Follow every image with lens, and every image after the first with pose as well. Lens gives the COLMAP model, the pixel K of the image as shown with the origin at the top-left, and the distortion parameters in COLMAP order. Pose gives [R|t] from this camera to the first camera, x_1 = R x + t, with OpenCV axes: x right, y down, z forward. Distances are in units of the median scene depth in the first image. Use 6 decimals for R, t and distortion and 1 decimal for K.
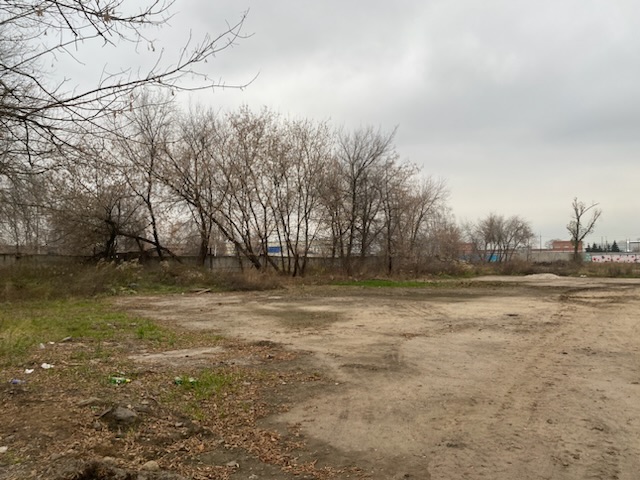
lens RADIAL K [[472.6, 0, 320.5], [0, 472.6, 237.3], [0, 0, 1]] dist [0.035801, -0.048487]
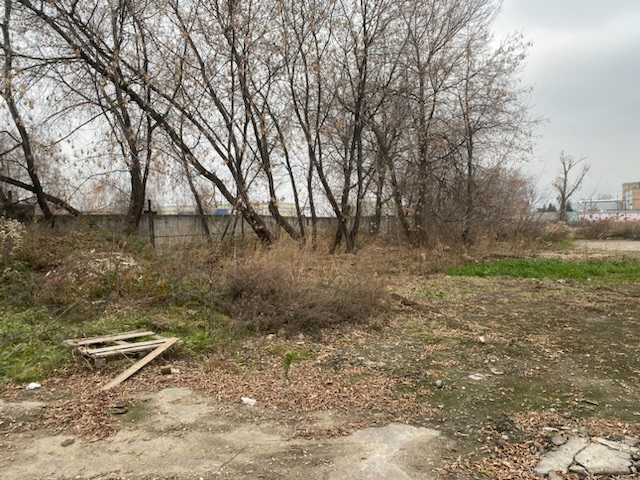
lens RADIAL K [[472.6, 0, 322.3], [0, 472.6, 231.7], [0, 0, 1]] dist [0.035801, -0.048487]
pose [[0.990946, -0.016136, 0.133292, -0.181210], [0.007711, 0.997953, 0.063483, 0.043151], [-0.134043, -0.061881, 0.989042, 0.720036]]
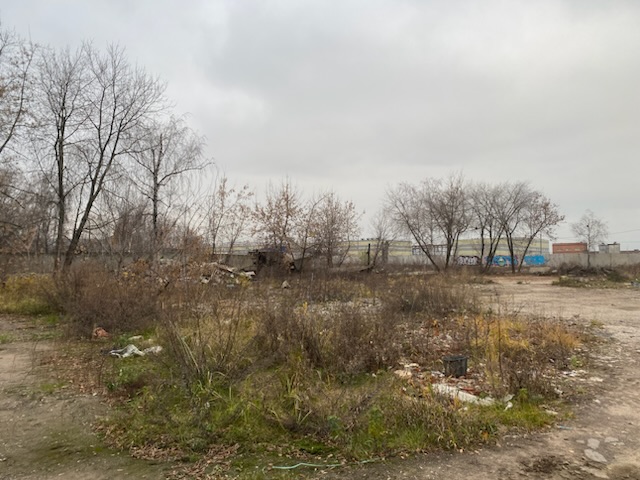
lens RADIAL K [[472.6, 0, 317.2], [0, 472.6, 242.7], [0, 0, 1]] dist [0.035801, -0.048487]
pose [[0.971247, -0.004572, -0.238030, 1.137979], [0.005776, 0.999974, 0.004358, 0.074469], [0.238004, -0.005608, 0.971248, 1.490539]]
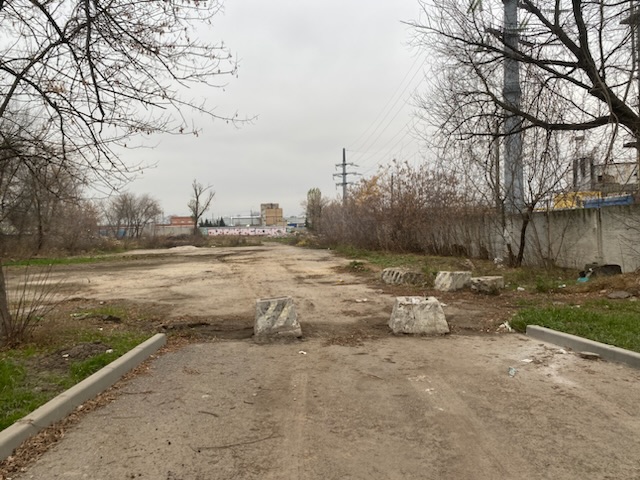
lens RADIAL K [[472.6, 0, 328.4], [0, 472.6, 237.1], [0, 0, 1]] dist [0.035801, -0.048487]
pose [[0.708716, -0.026788, 0.704986, -0.193912], [-0.009838, 0.998806, 0.047843, -0.010148], [-0.705426, -0.040843, 0.707606, -0.164354]]
